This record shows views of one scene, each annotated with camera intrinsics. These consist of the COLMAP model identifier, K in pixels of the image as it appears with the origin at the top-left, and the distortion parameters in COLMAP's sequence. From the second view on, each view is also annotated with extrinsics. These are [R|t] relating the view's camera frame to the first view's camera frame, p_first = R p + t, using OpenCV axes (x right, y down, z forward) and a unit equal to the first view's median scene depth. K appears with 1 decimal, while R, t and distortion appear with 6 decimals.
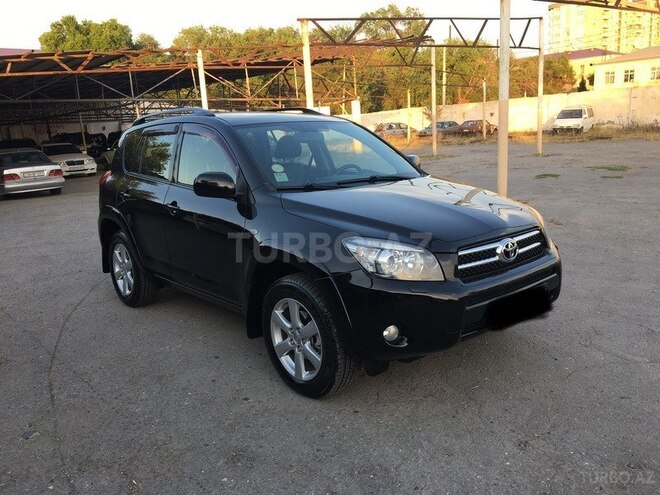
lens RADIAL K [[556.9, 0, 328.7], [0, 556.9, 248.7], [0, 0, 1]] dist [0.054059, -0.074973]
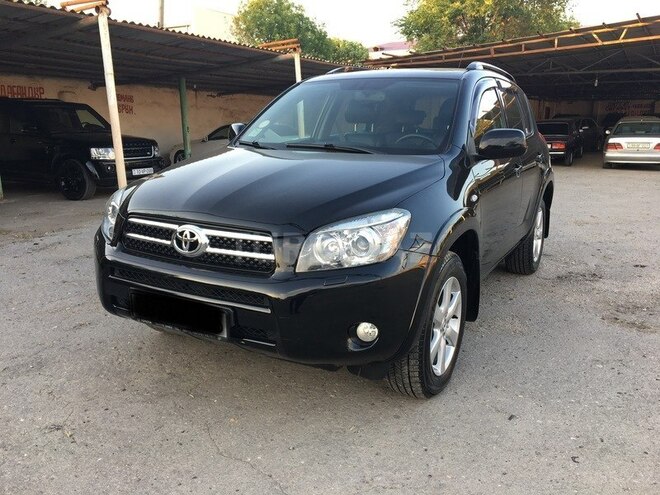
lens RADIAL K [[556.9, 0, 328.7], [0, 556.9, 248.7], [0, 0, 1]] dist [0.054059, -0.074973]
pose [[0.334578, 0.260039, -0.905780, 0.235794], [-0.217870, 0.956479, 0.194116, -0.038534], [0.916837, 0.132396, 0.376672, 0.193689]]
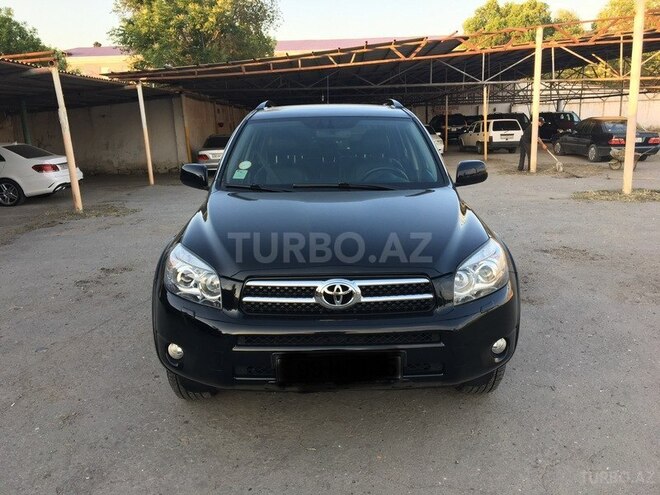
lens RADIAL K [[556.9, 0, 328.7], [0, 556.9, 248.7], [0, 0, 1]] dist [0.054059, -0.074973]
pose [[0.759448, 0.171249, -0.627624, 0.171843], [-0.150276, 0.984820, 0.086872, -0.027260], [0.632974, 0.028342, 0.773654, 0.085314]]
